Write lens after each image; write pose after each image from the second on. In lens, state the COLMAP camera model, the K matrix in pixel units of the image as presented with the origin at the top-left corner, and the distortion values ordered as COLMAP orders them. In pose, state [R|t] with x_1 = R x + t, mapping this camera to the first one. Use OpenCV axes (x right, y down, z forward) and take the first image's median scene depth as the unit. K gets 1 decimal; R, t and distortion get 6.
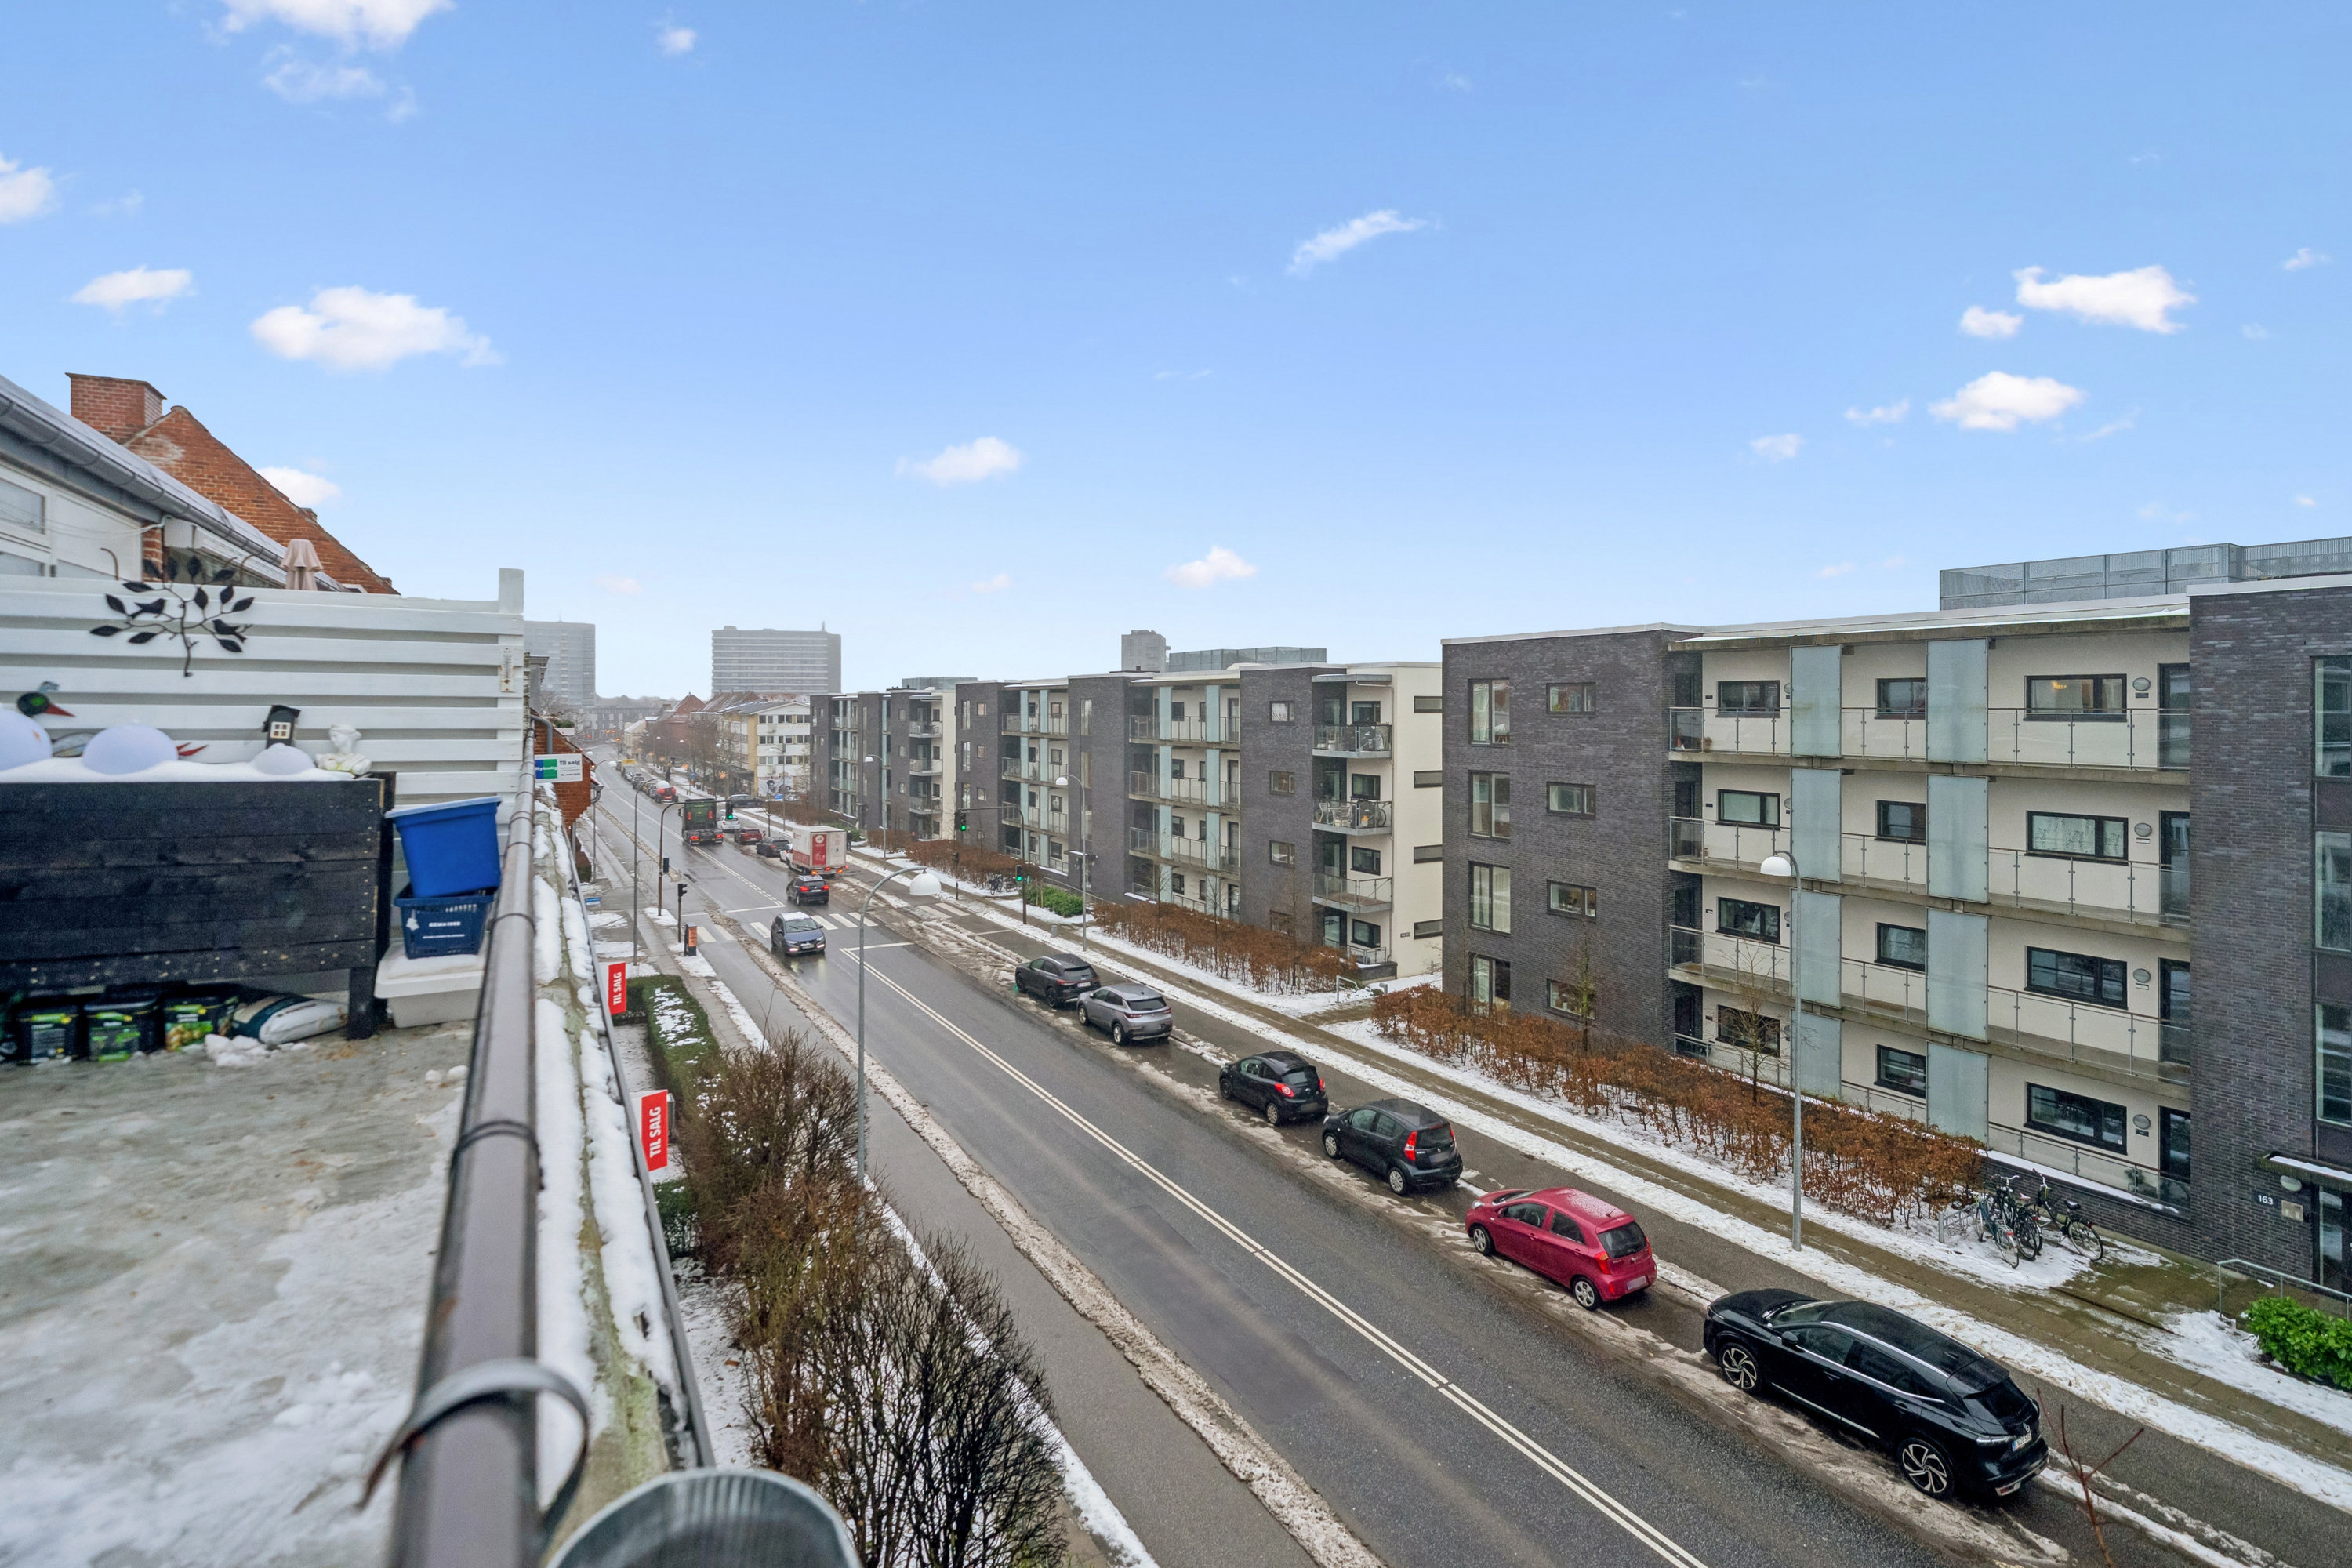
lens RADIAL K [[1123.8, 0, 1203.1], [0, 1123.8, 710.5], [0, 0, 1]] dist [0.004922, 0.001592]
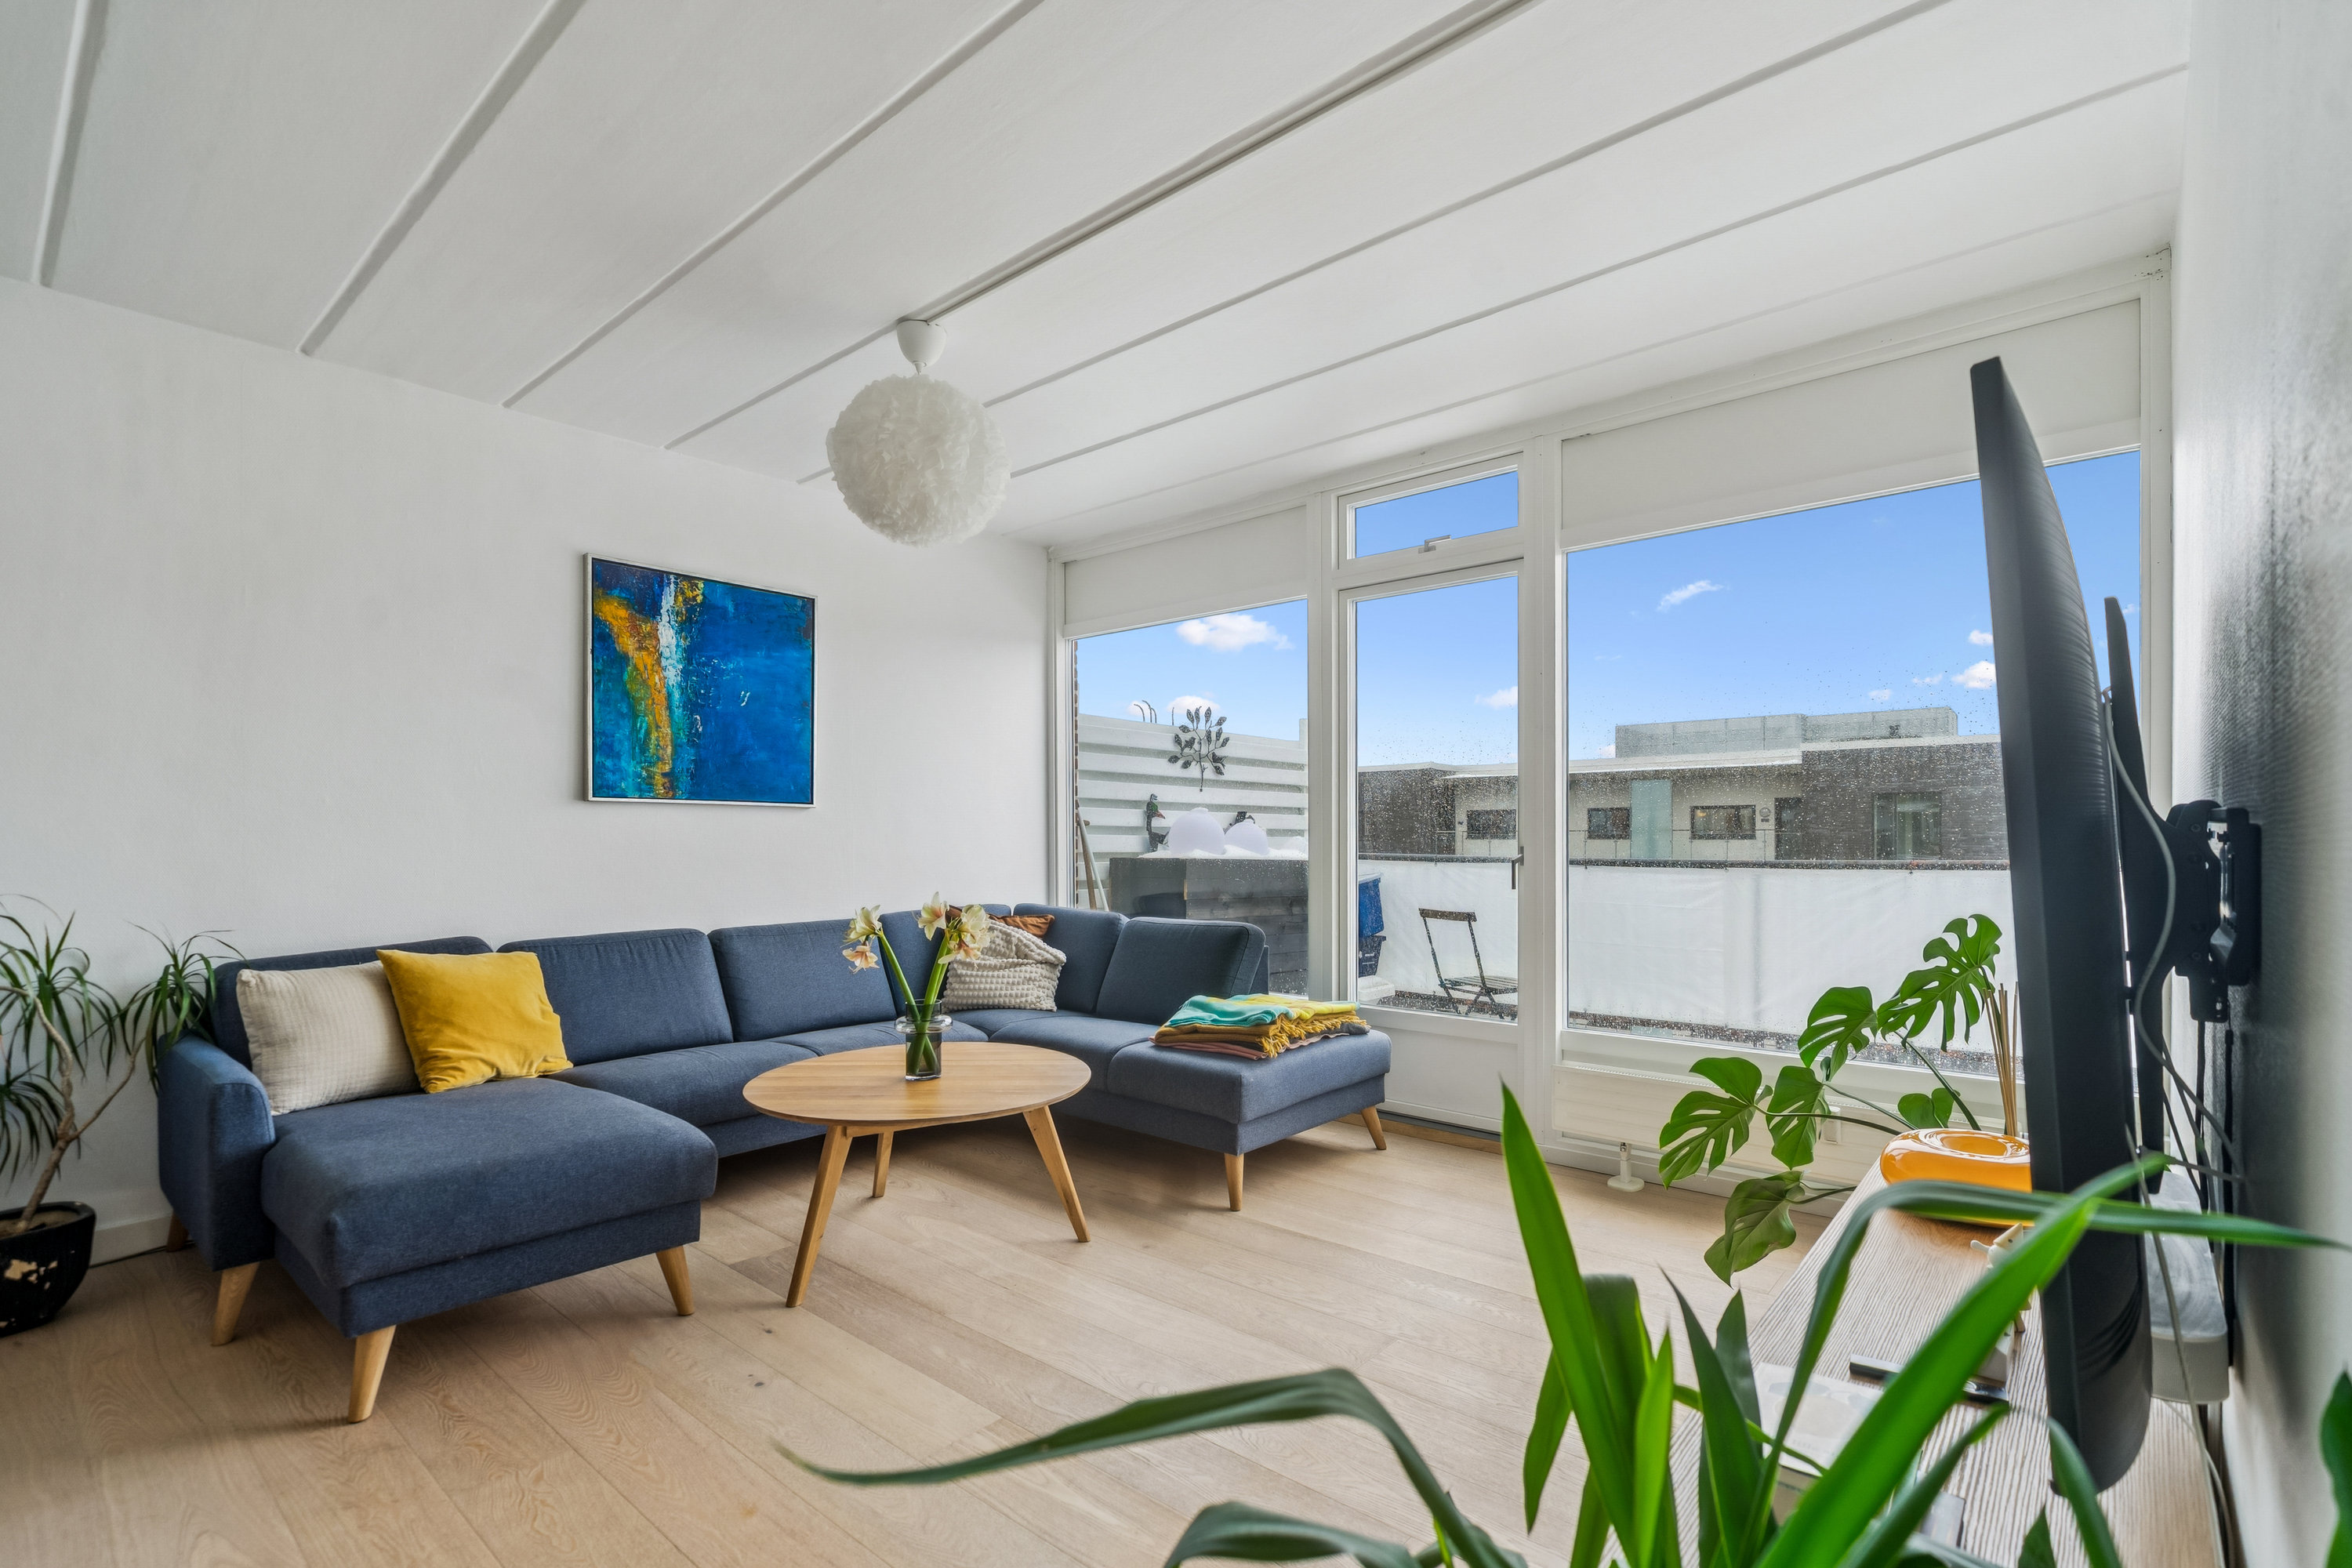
lens RADIAL K [[1122.1, 0, 1140.6], [0, 1122.1, 836.6], [0, 0, 1]] dist [0.004302, -0.000141]
pose [[0.947414, -0.004802, 0.319975, -0.360208], [0.006579, 0.999968, -0.004471, 0.008200], [-0.319944, 0.006341, 0.947415, -0.080549]]
